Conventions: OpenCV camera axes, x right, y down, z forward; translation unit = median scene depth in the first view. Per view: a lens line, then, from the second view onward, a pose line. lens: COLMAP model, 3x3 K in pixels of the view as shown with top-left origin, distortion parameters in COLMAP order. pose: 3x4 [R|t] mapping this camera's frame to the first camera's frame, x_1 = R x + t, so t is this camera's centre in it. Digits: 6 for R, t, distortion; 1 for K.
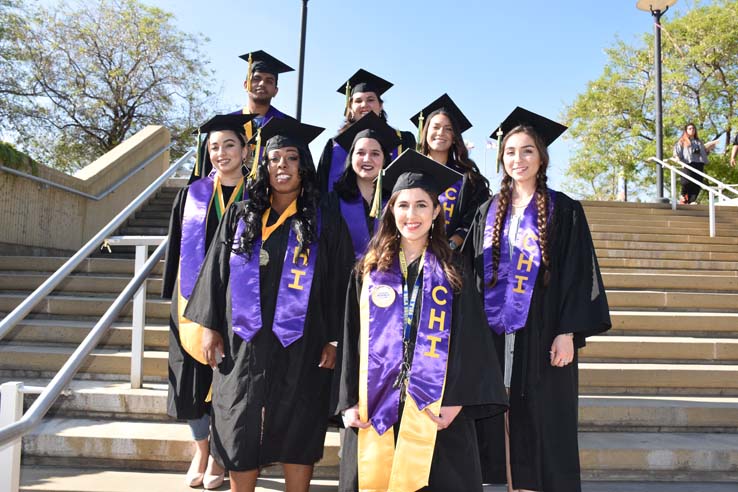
lens RADIAL K [[614.9, 0, 365.9], [0, 614.9, 253.5], [0, 0, 1]] dist [-0.108886, 0.092404]
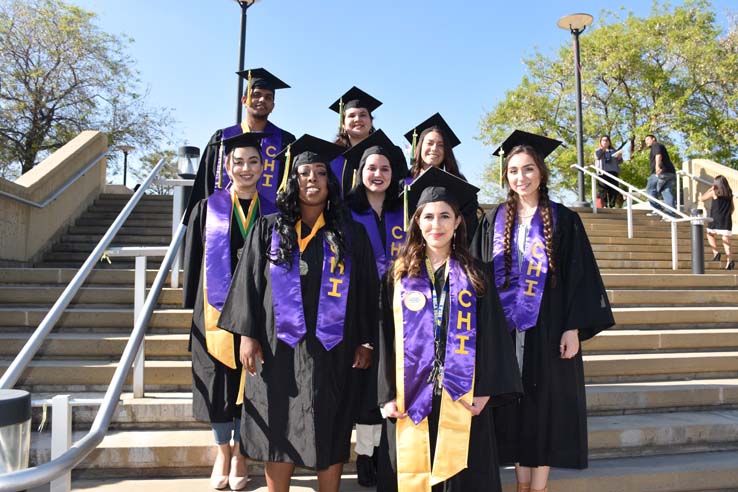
lens RADIAL K [[614.9, 0, 364.7], [0, 614.9, 248.1], [0, 0, 1]] dist [-0.108886, 0.092404]
pose [[0.989814, -0.014069, 0.141666, -0.155280], [0.015898, 0.999804, -0.011784, -0.009791], [-0.141473, 0.013916, 0.989844, -0.058871]]
